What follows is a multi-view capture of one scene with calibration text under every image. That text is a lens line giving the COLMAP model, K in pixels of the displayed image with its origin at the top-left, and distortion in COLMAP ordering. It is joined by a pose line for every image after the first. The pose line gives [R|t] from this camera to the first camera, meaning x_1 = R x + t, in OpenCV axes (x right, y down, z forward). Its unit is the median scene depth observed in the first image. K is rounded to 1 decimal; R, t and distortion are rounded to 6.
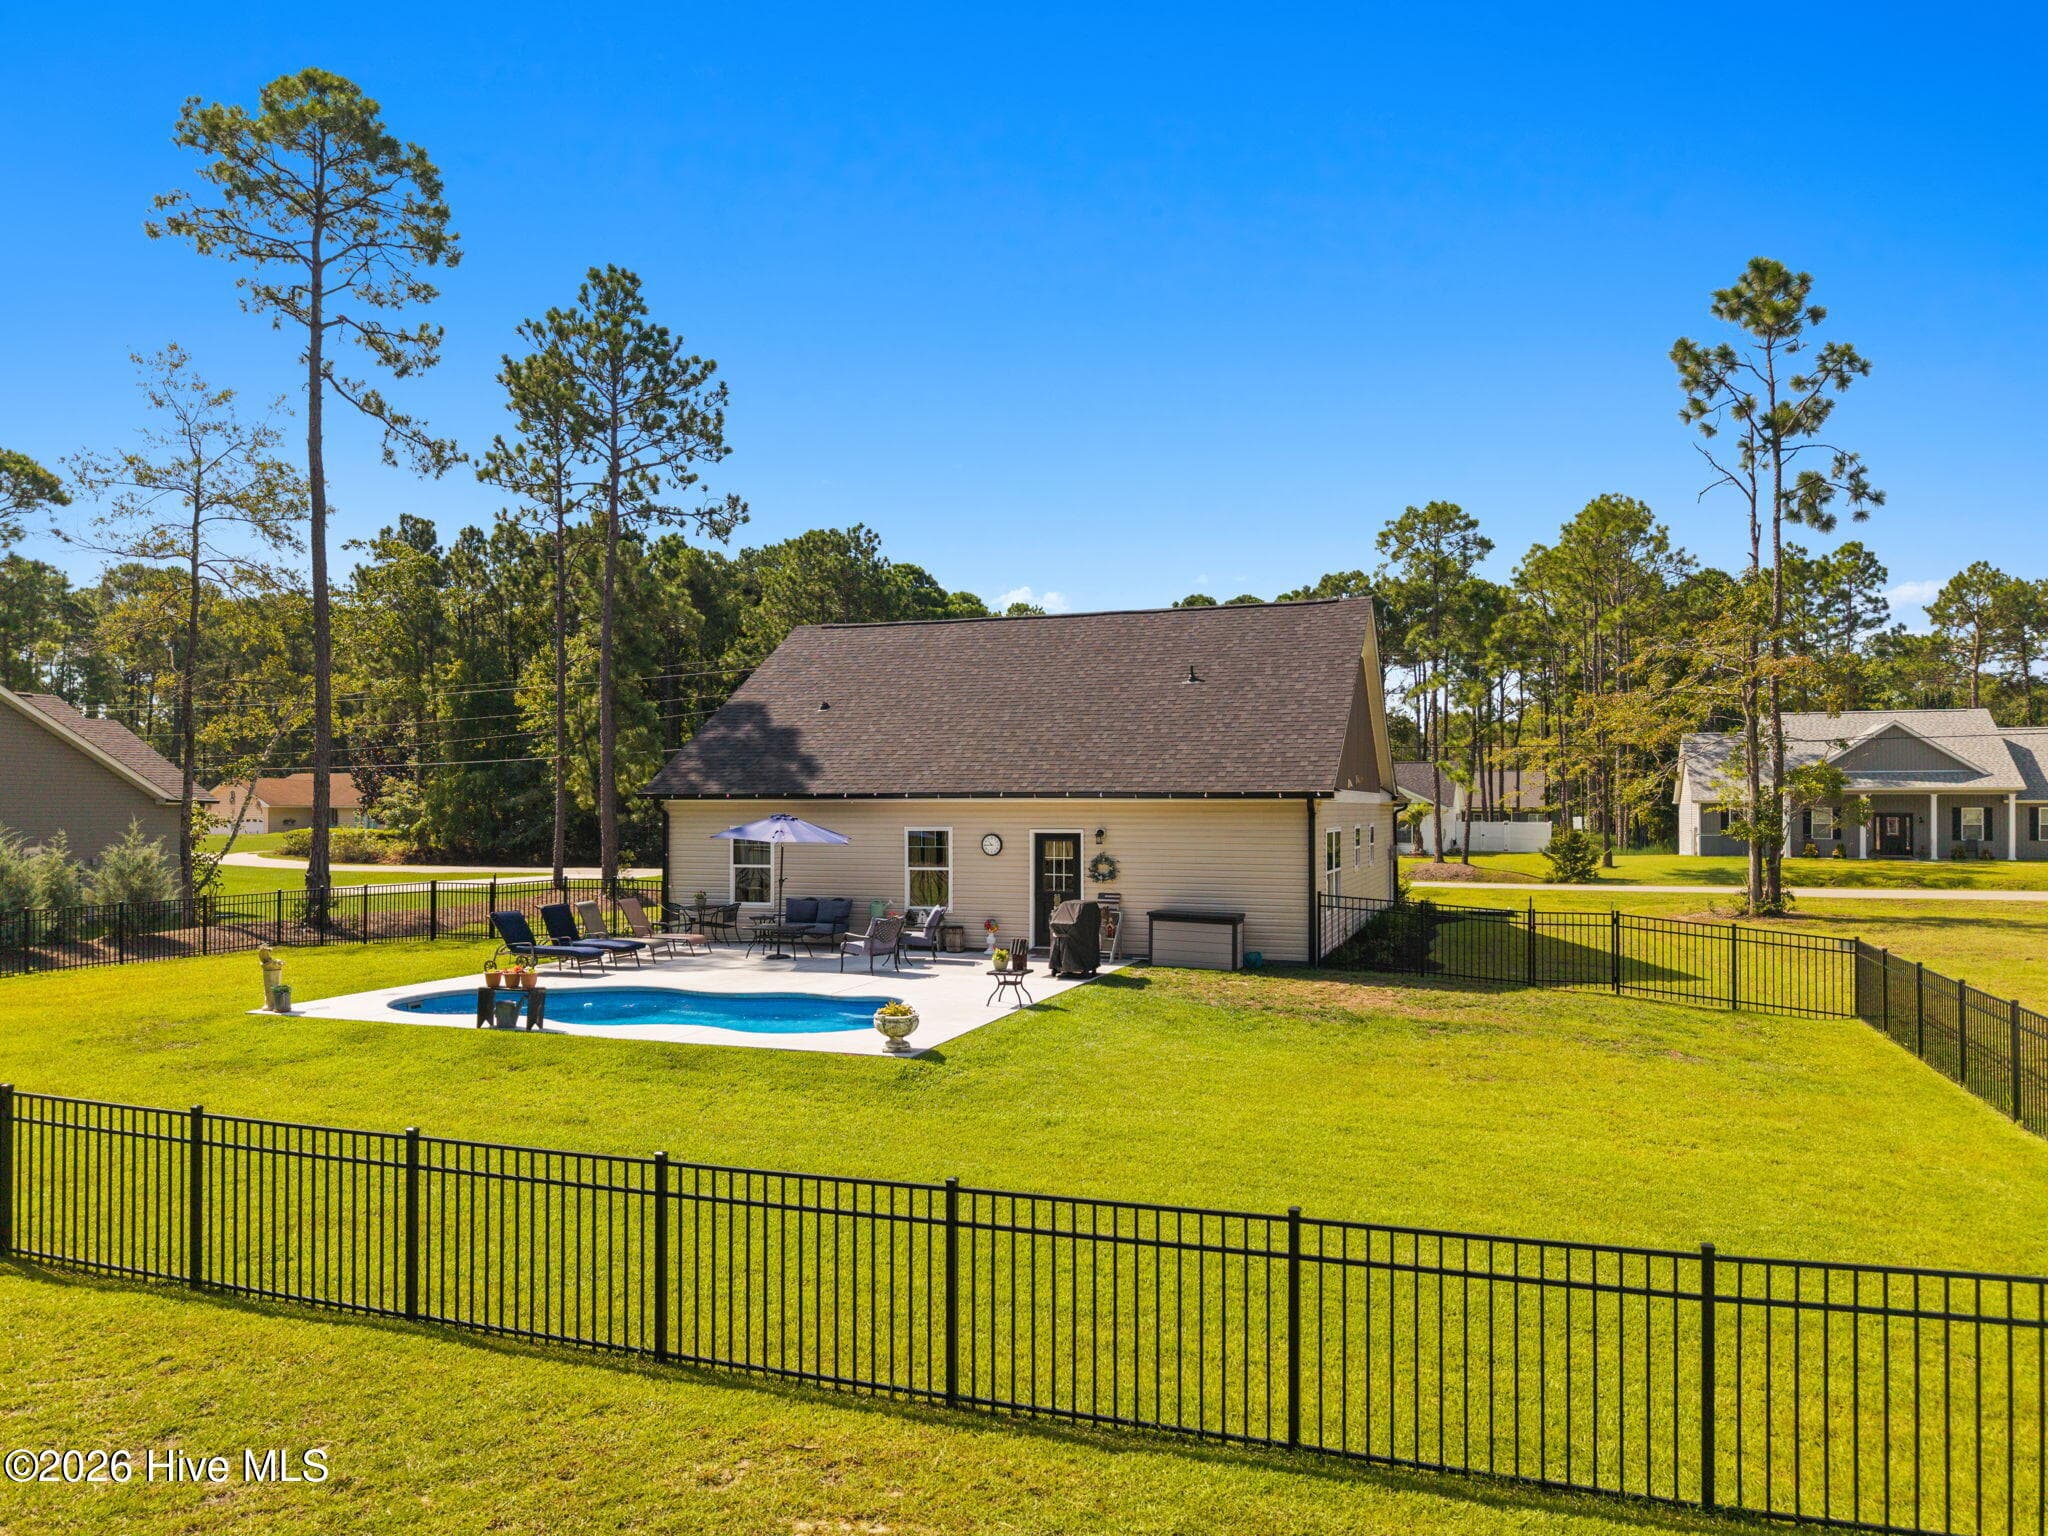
lens RADIAL K [[1388.1, 0, 1022.9], [0, 1388.1, 787.3], [0, 0, 1]] dist [0.040299, -0.047848]
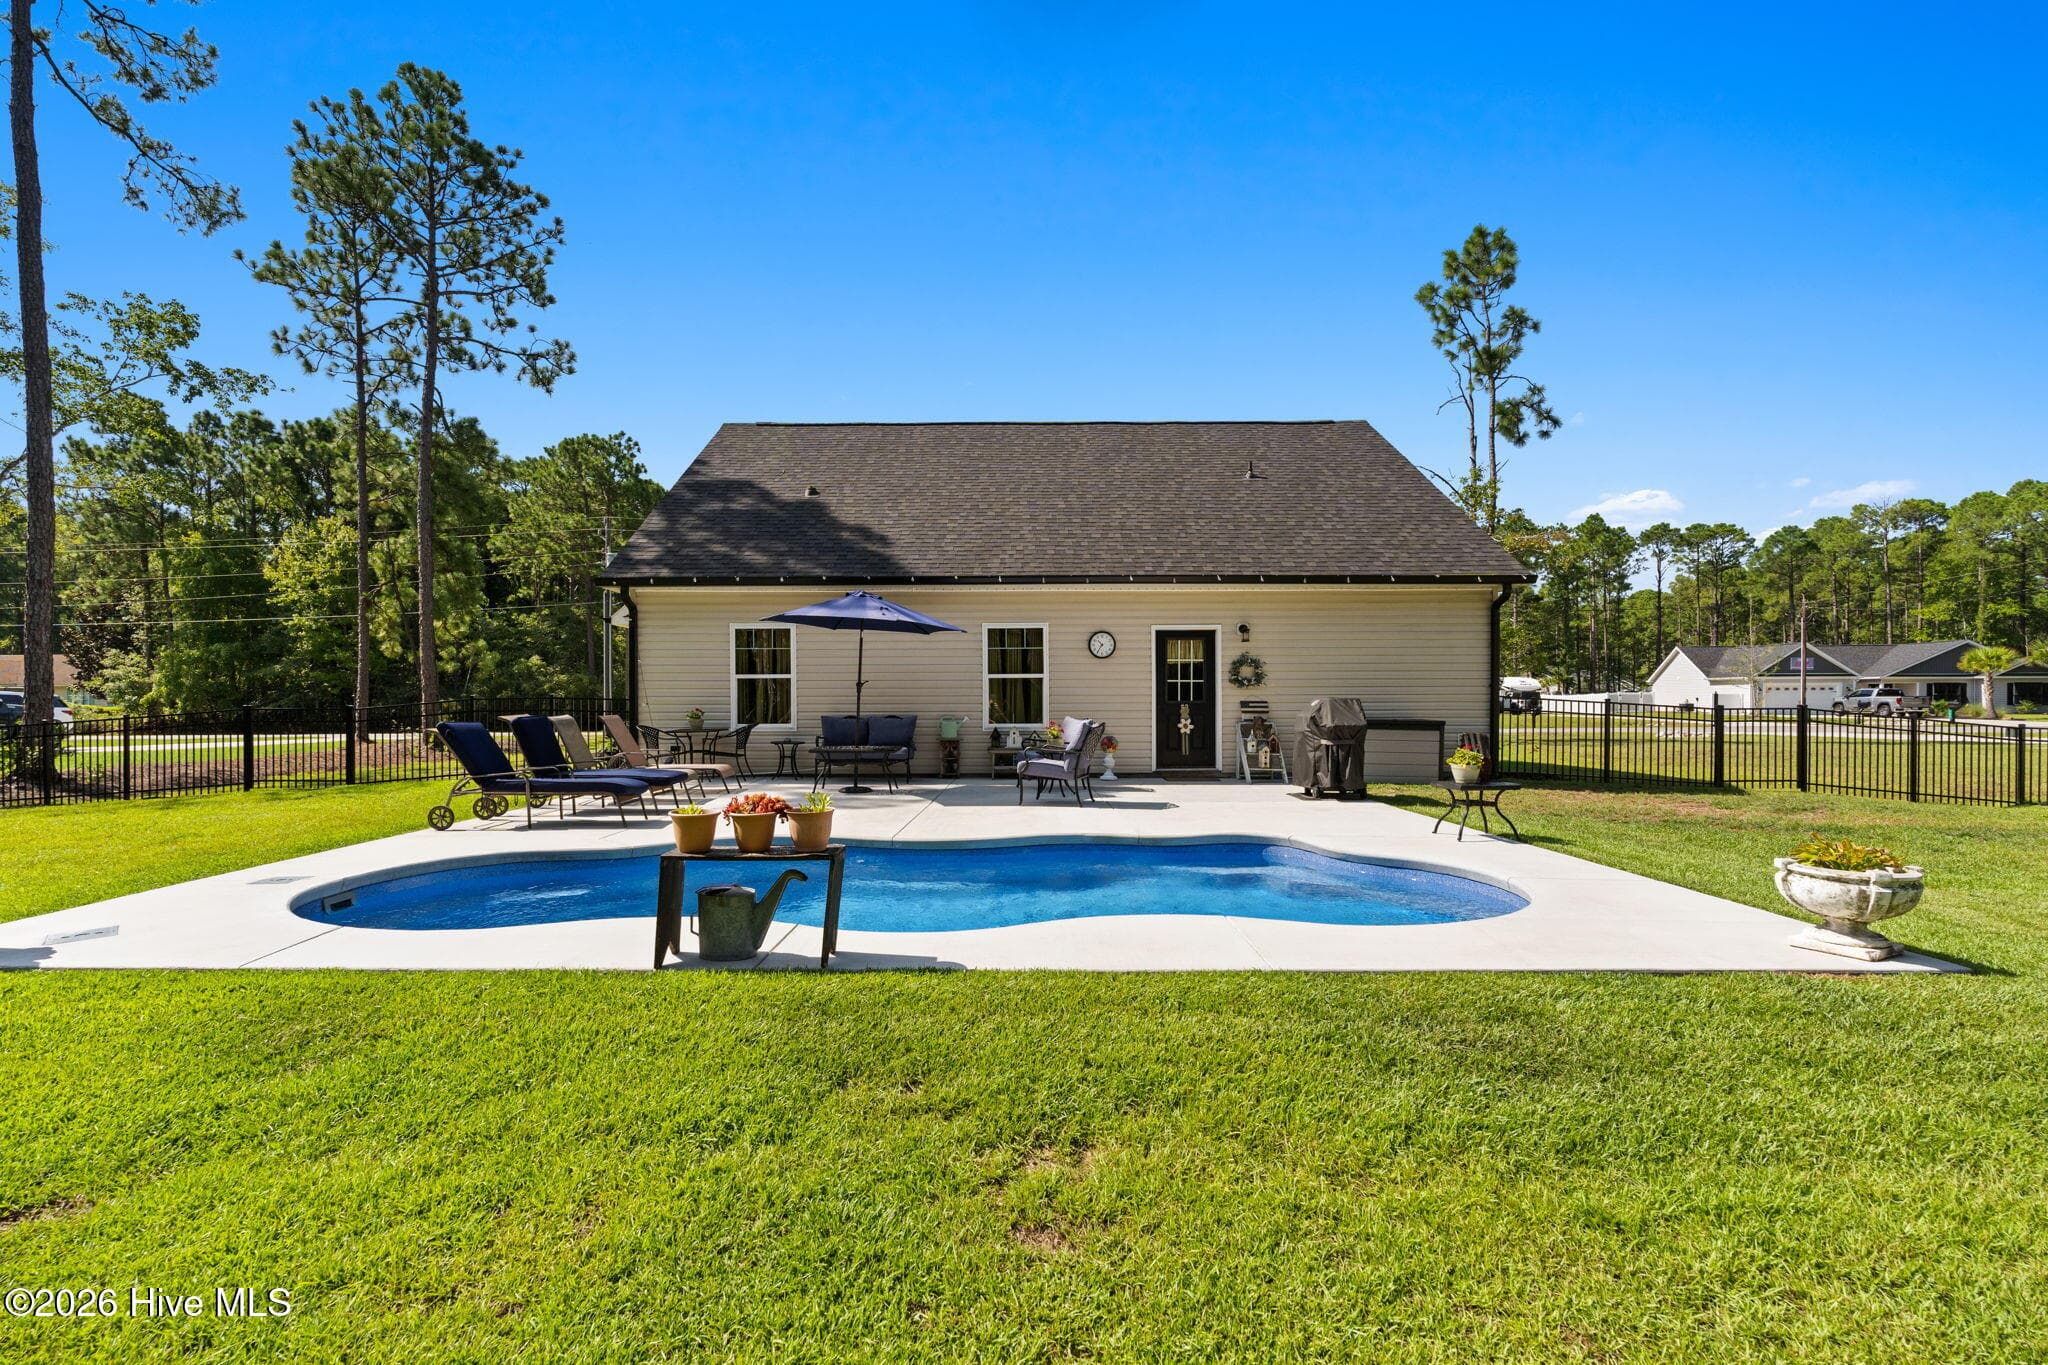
lens RADIAL K [[927.3, 0, 987.3], [0, 927.3, 708.1], [0, 0, 1]] dist [-0.002435, 0.003079]
pose [[0.942749, -0.003664, 0.333484, -0.175011], [-0.003057, 0.999803, 0.019627, 0.044608], [-0.333490, -0.019523, 0.942551, 0.335427]]
